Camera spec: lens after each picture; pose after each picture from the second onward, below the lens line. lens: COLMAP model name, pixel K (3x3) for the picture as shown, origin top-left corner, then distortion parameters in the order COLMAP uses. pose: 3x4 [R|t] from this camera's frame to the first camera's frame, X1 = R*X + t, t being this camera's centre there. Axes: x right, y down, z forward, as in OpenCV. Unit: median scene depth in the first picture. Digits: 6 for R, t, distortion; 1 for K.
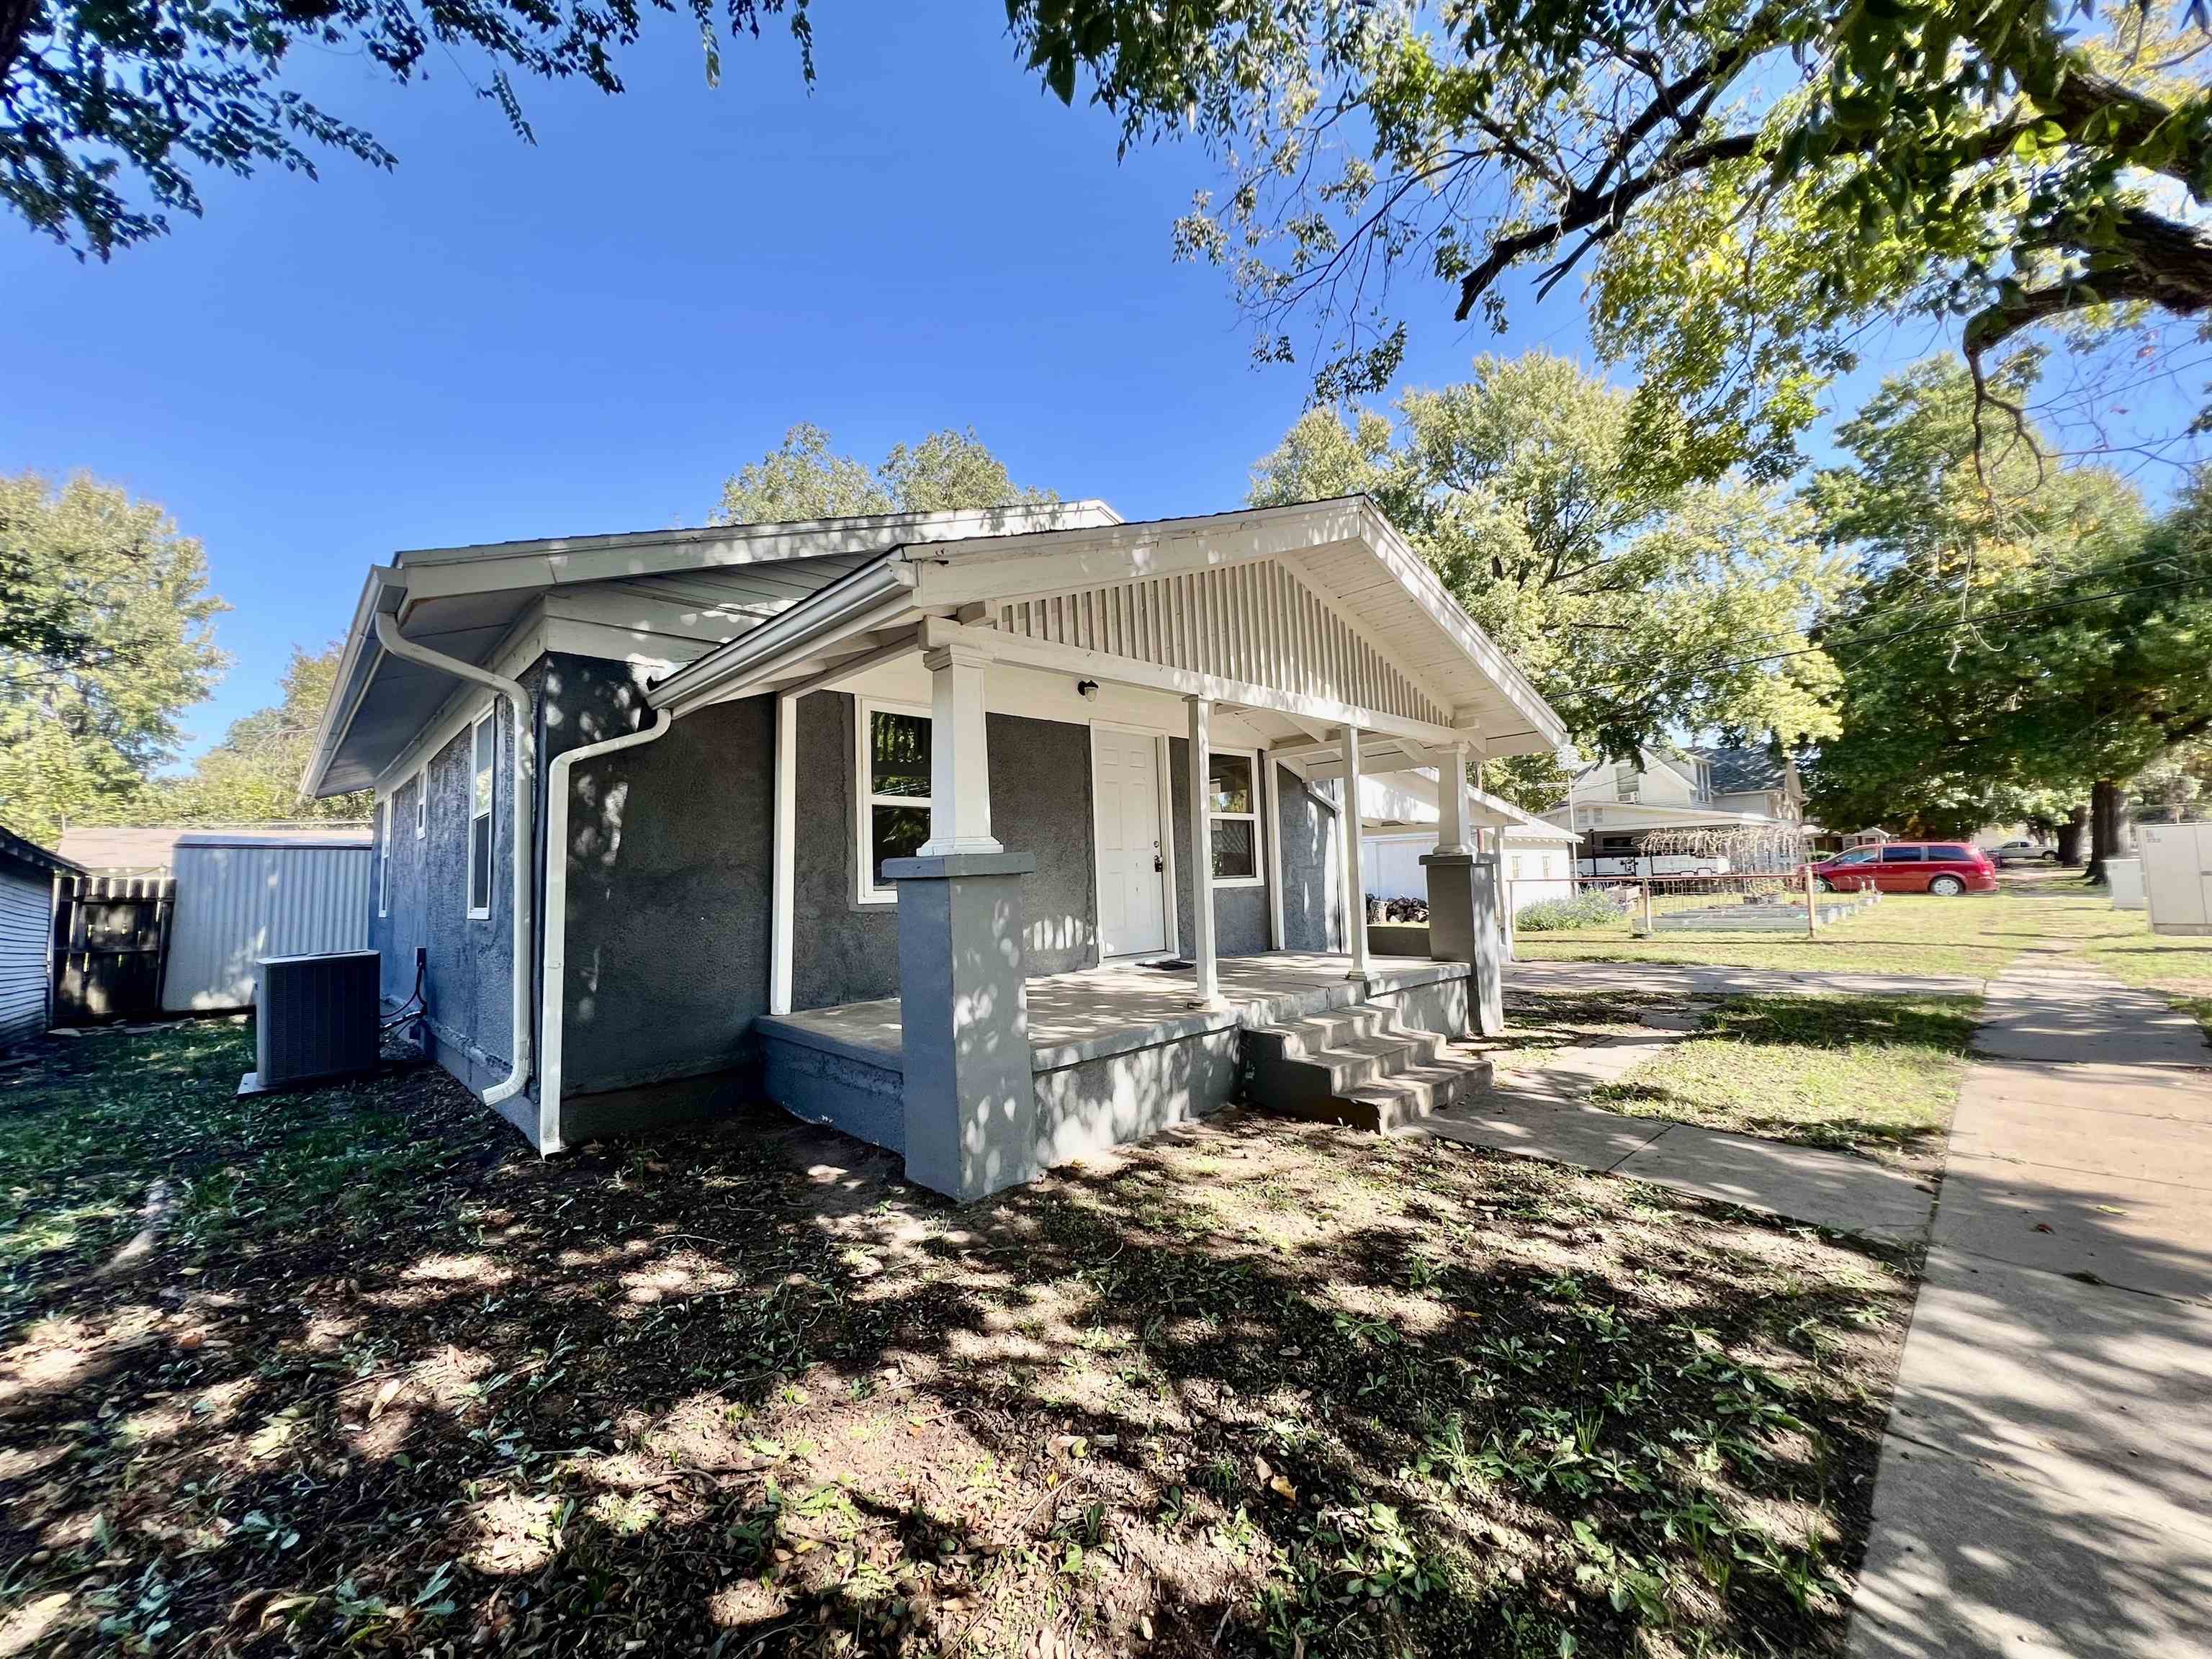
lens RADIAL K [[877.9, 0, 1106.0], [0, 877.9, 829.5], [0, 0, 1]] dist [-0.024579, 0.000081]
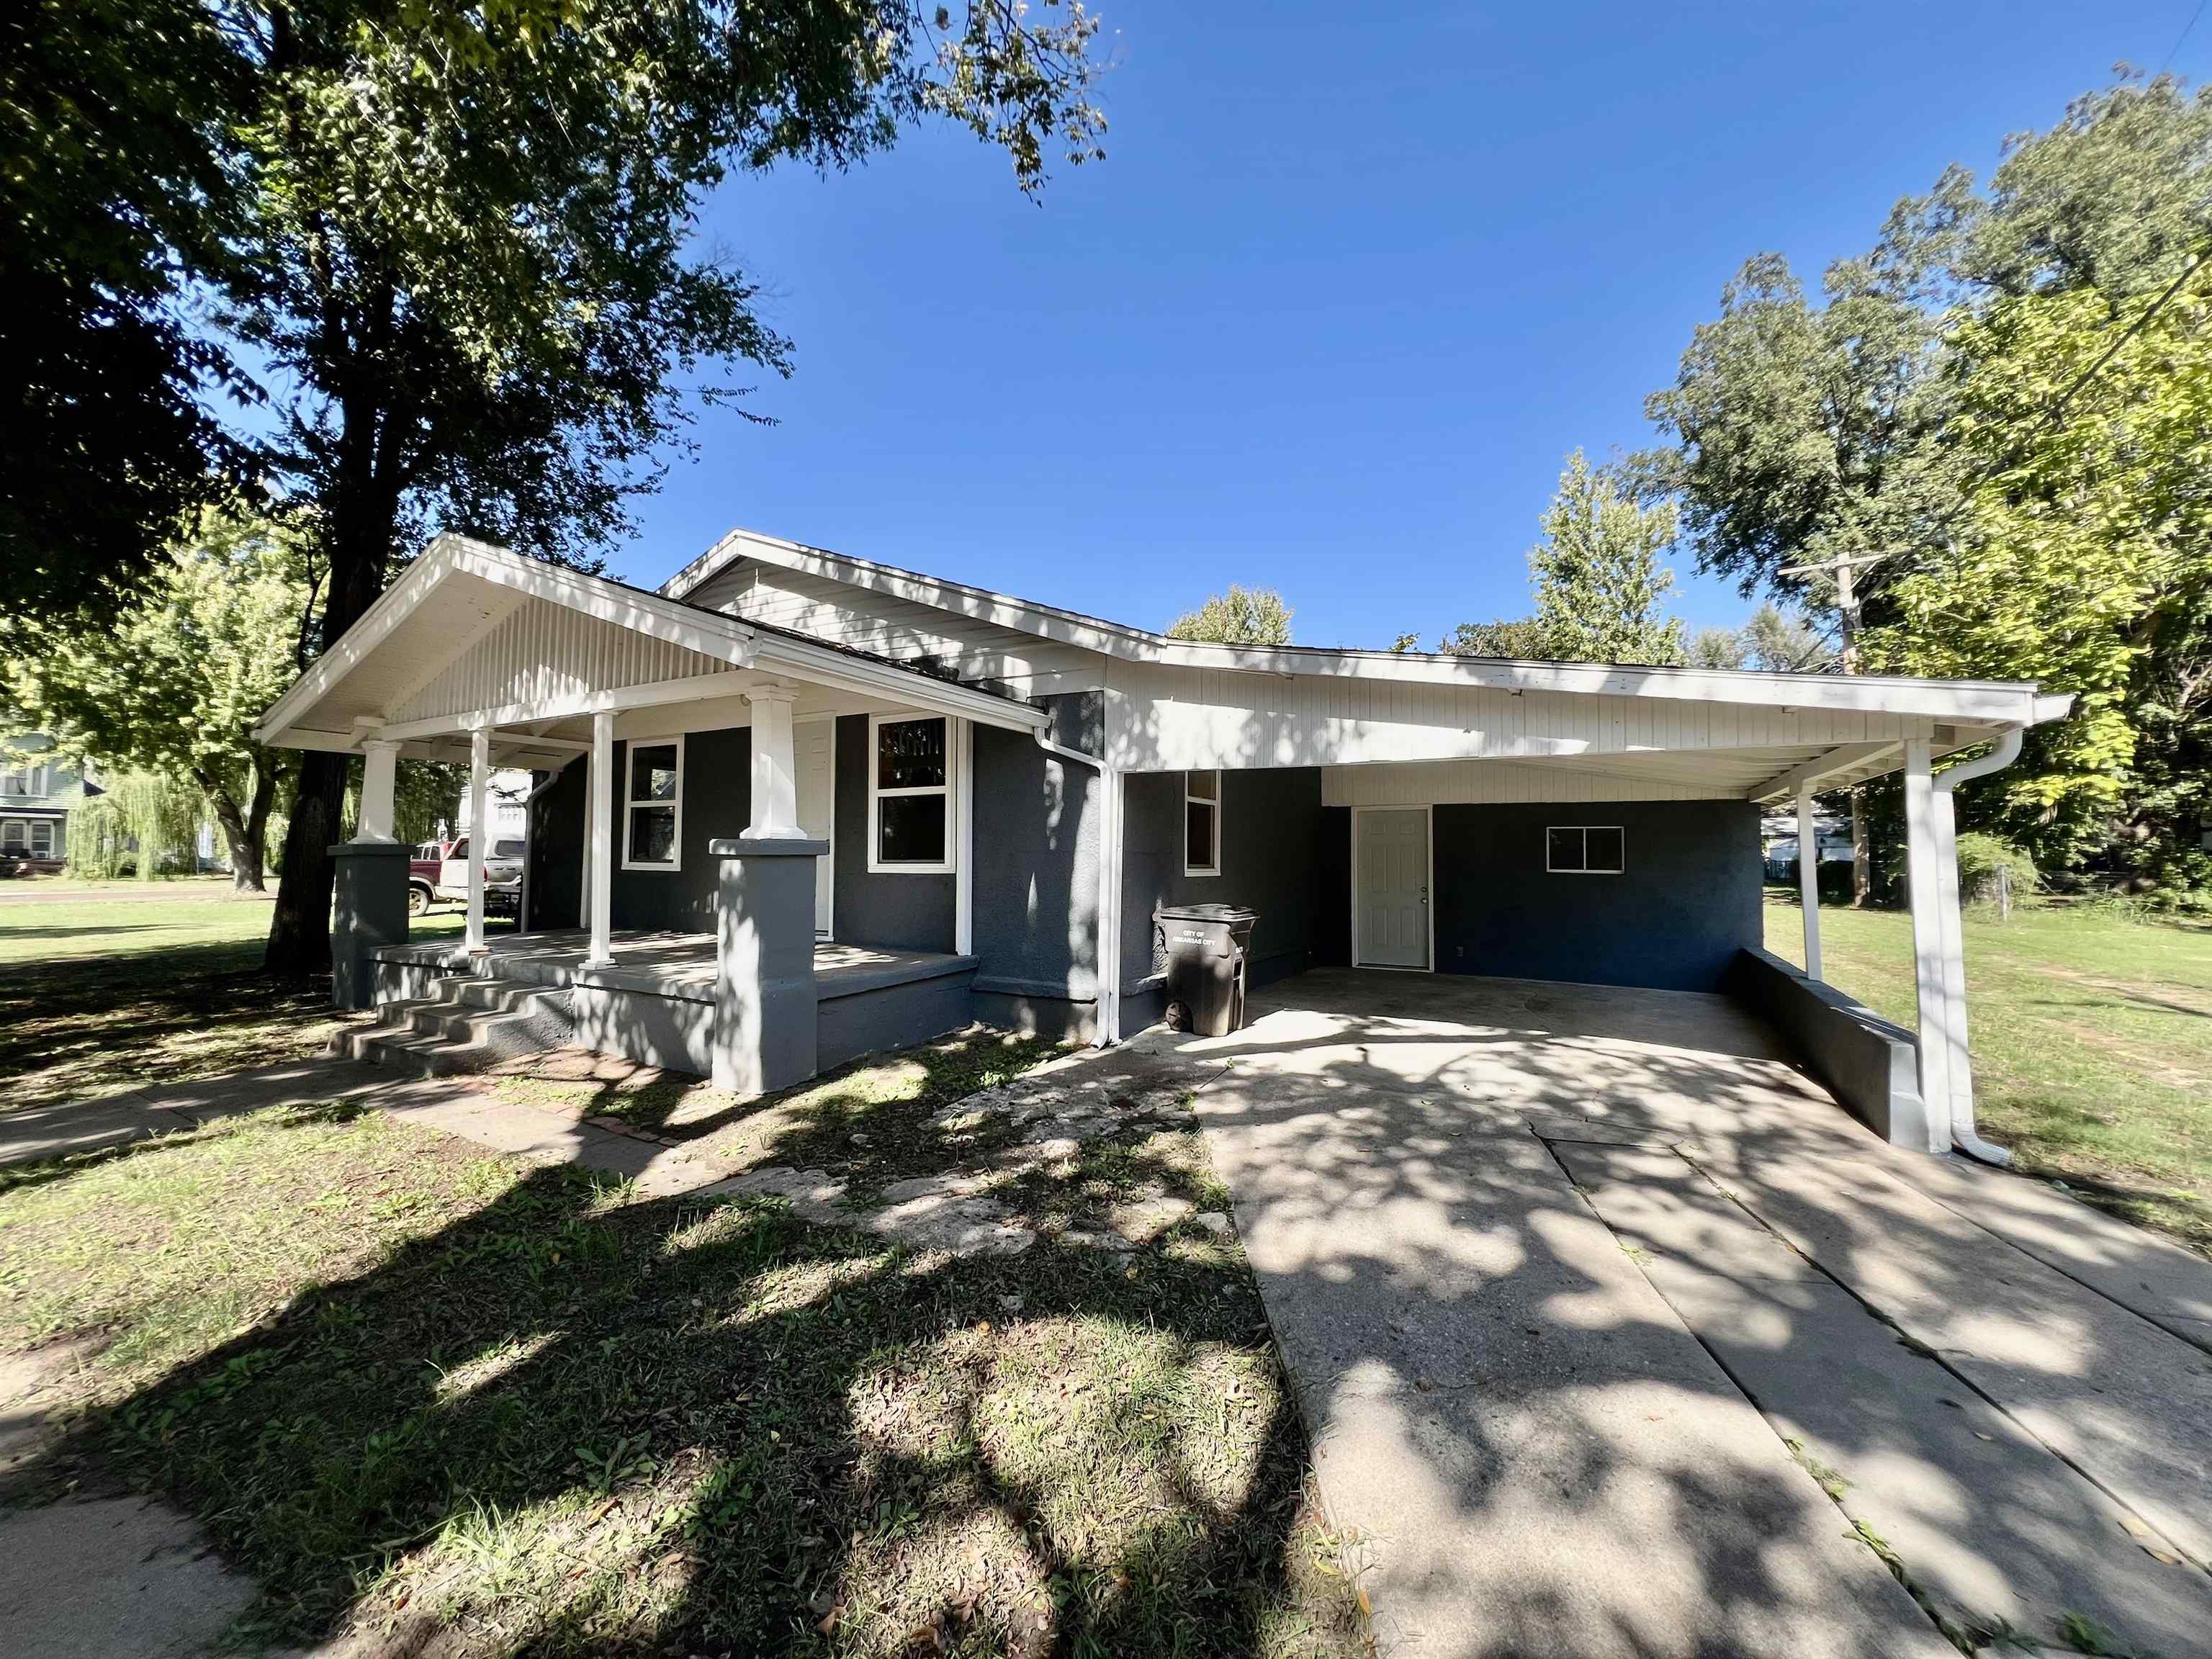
lens RADIAL K [[881.3, 0, 1101.6], [0, 881.3, 823.5], [0, 0, 1]] dist [-0.000510, -0.000489]
pose [[0.273616, -0.011062, -0.961775, 1.248303], [0.045665, 0.998956, 0.001501, 0.028396], [0.960754, -0.044331, 0.273835, 1.138402]]
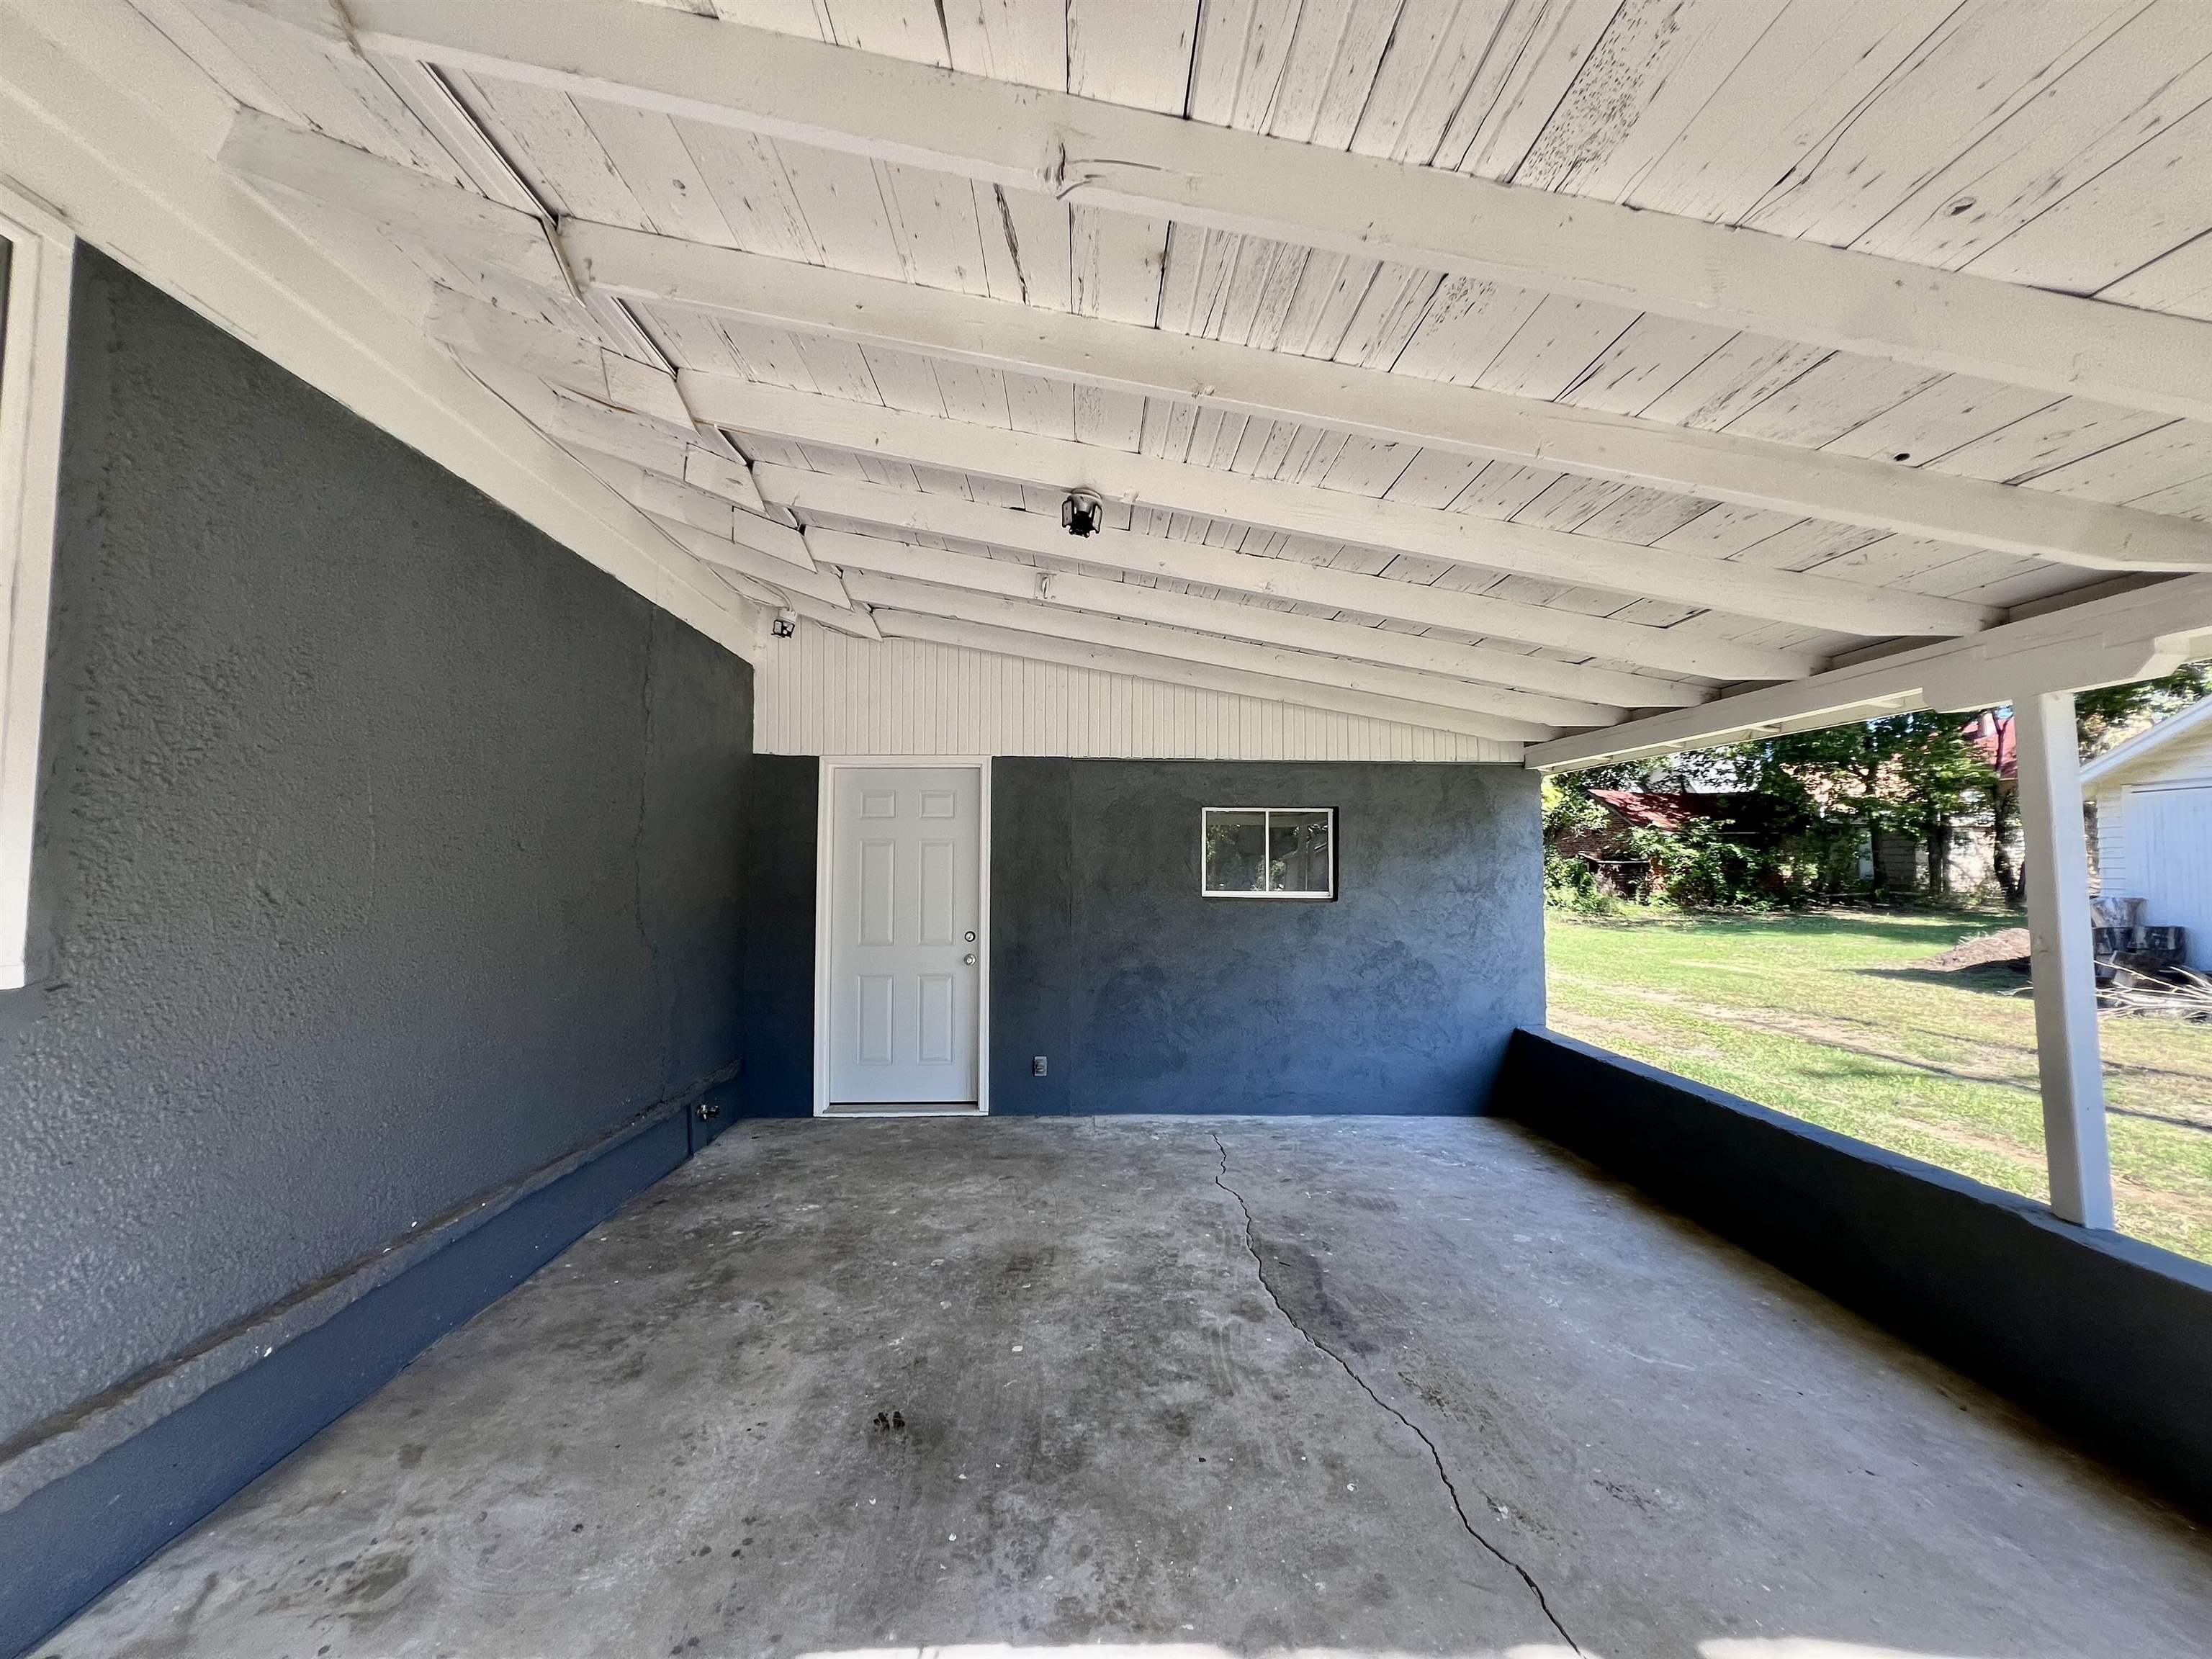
lens RADIAL K [[881.3, 0, 1101.6], [0, 881.3, 823.5], [0, 0, 1]] dist [-0.000510, -0.000489]
pose [[0.734870, -0.003537, -0.678198, 0.505372], [0.020620, 0.999641, 0.017130, 0.068417], [0.677894, -0.026573, 0.734679, 1.629203]]
